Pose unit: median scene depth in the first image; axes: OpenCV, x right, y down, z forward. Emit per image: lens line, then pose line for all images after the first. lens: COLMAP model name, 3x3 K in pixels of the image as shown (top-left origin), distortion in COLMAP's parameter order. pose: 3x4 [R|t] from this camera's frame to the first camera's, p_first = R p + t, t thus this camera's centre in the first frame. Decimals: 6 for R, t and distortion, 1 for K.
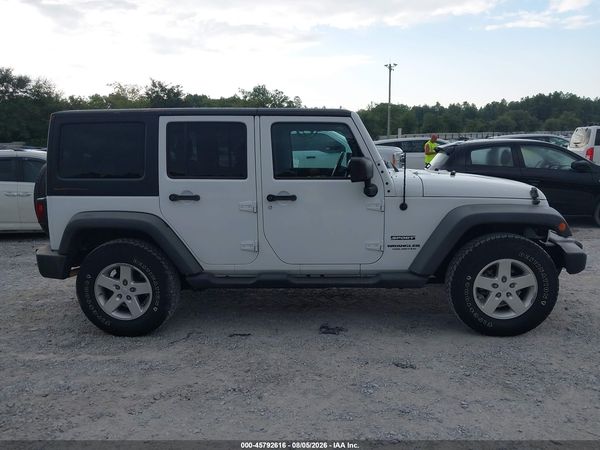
lens RADIAL K [[473.1, 0, 300.0], [0, 473.1, 225.0], [0, 0, 1]] dist [0.038937, -0.069806]
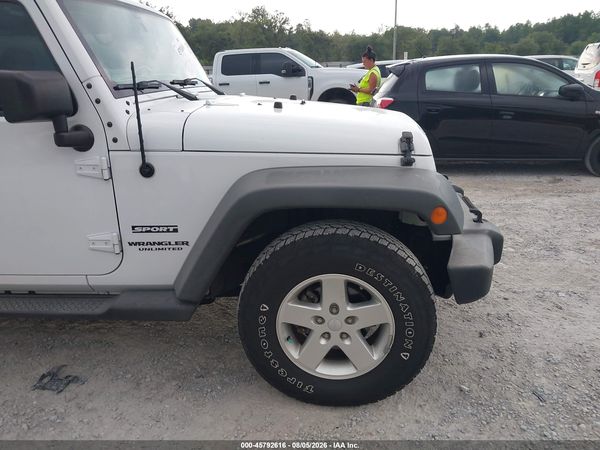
lens RADIAL K [[471.4, 0, 300.0], [0, 471.4, 225.0], [0, 0, 1]] dist [0.029459, -0.028328]
pose [[0.999656, 0.003170, -0.026033, 0.392457], [0.000621, 0.989524, 0.144370, -0.053407], [0.026218, -0.144336, 0.989181, 0.478064]]
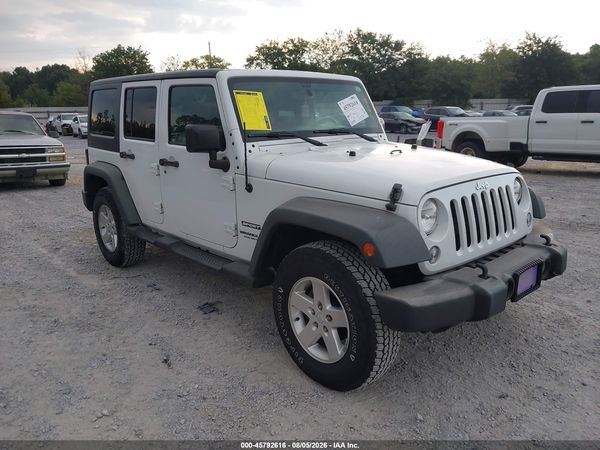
lens RADIAL K [[469.5, 0, 300.0], [0, 469.5, 225.0], [0, 0, 1]] dist [0.033574, -0.037157]
pose [[0.721220, 0.178601, -0.669285, 0.831629], [-0.120966, 0.983817, 0.132183, -0.092668], [0.682062, -0.014372, 0.731153, 0.451706]]
